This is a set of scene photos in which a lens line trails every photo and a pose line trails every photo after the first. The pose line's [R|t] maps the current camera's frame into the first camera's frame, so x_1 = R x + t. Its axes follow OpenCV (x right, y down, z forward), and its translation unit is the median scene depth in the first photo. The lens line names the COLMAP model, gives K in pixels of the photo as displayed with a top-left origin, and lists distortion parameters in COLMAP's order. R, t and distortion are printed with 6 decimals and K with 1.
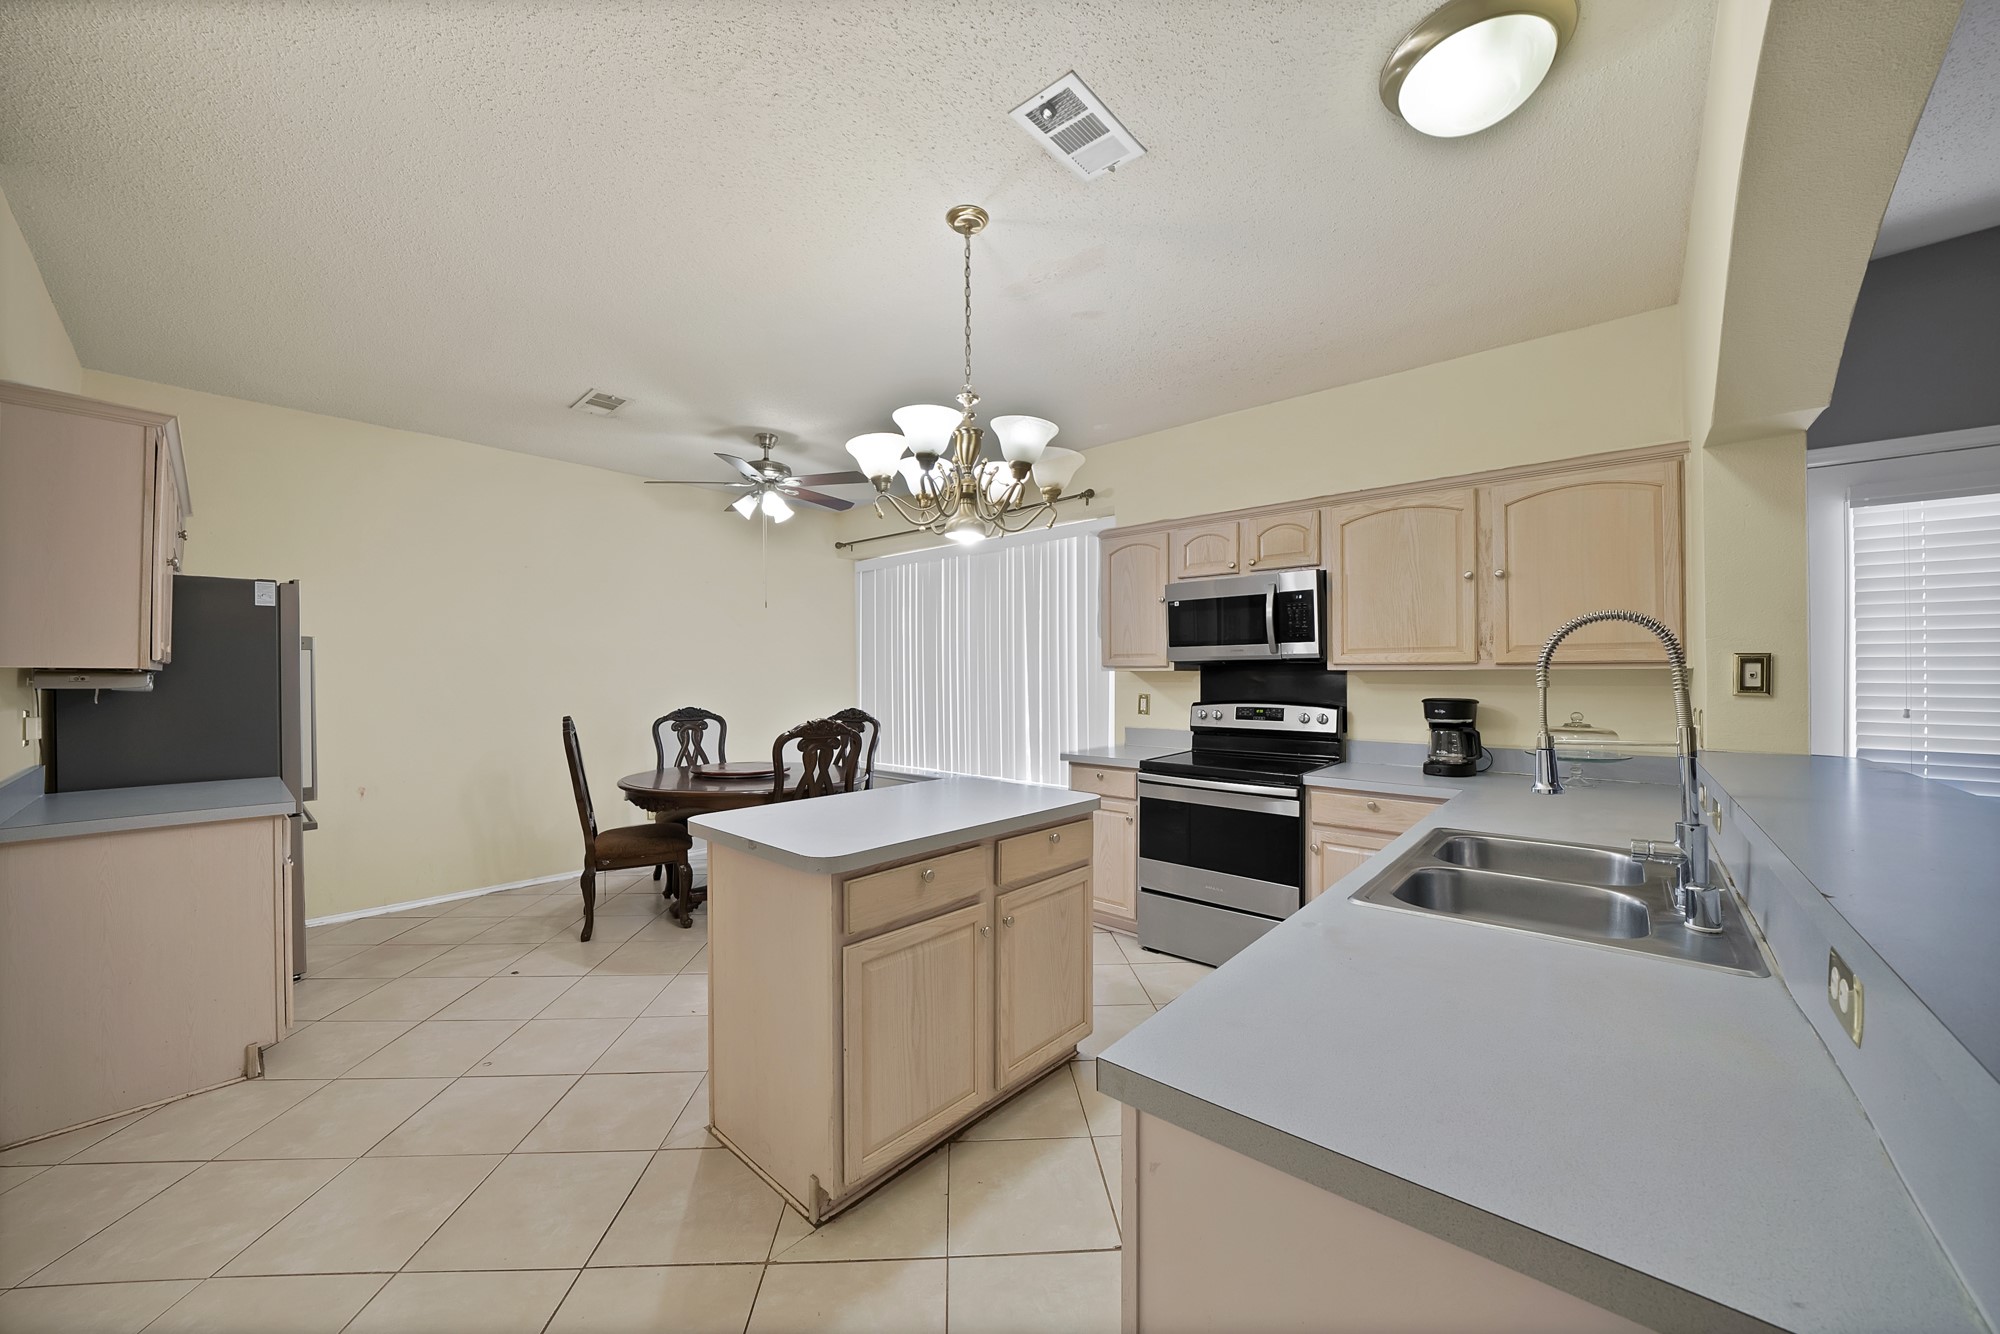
lens RADIAL K [[729.7, 0, 990.1], [0, 729.7, 671.7], [0, 0, 1]] dist [-0.018496, 0.000019]
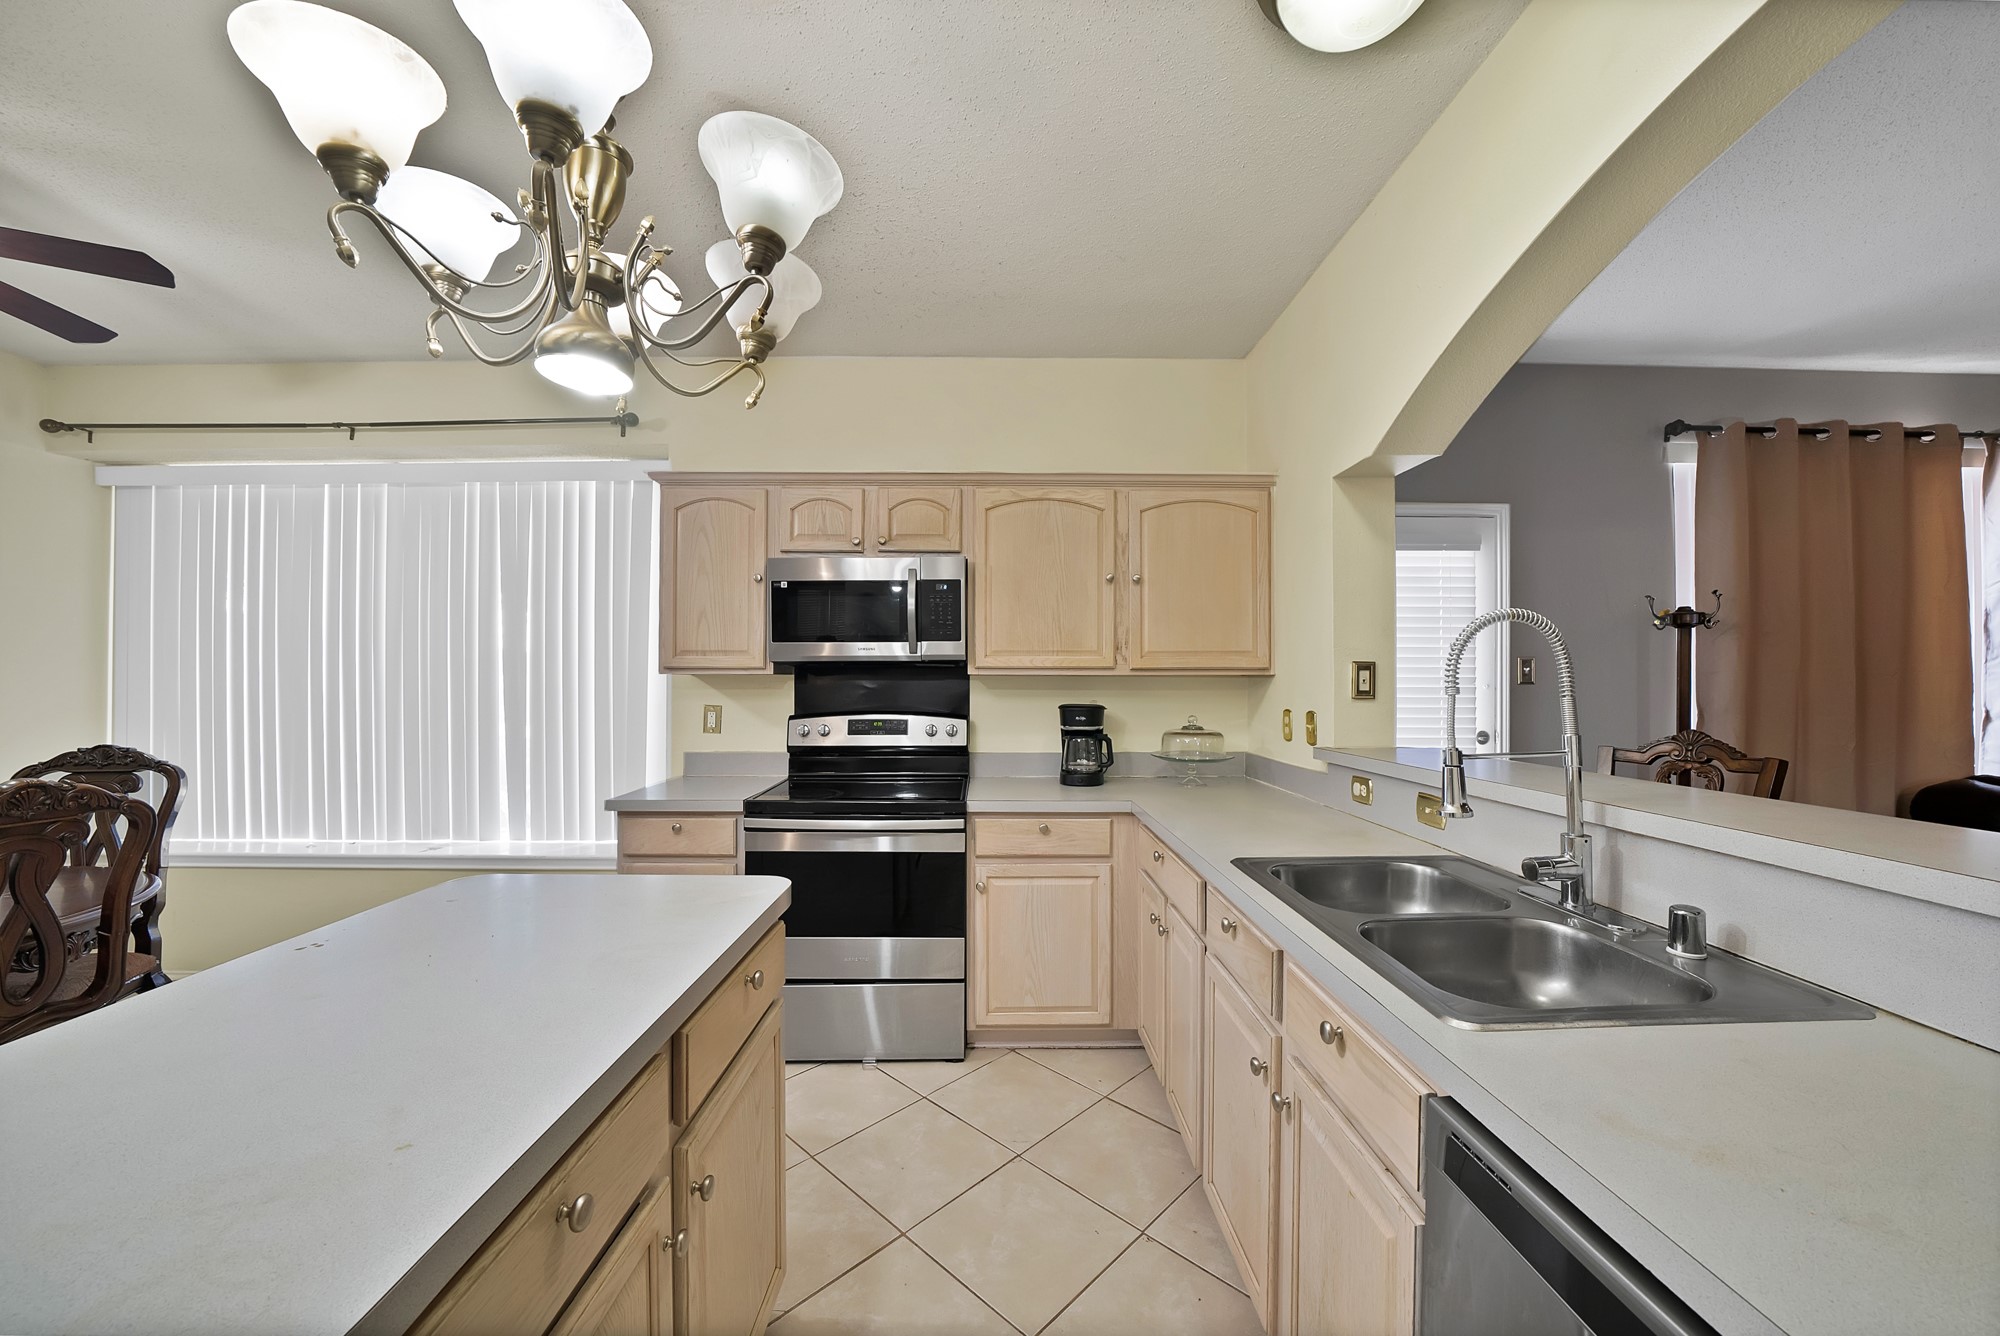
lens RADIAL K [[729.7, 0, 995.1], [0, 729.7, 676.7], [0, 0, 1]] dist [-0.018496, 0.000019]
pose [[0.733647, 0.005018, 0.679512, -0.103330], [-0.004199, 0.999987, -0.002850, 0.002700], [-0.679518, -0.000762, 0.733659, 0.338171]]
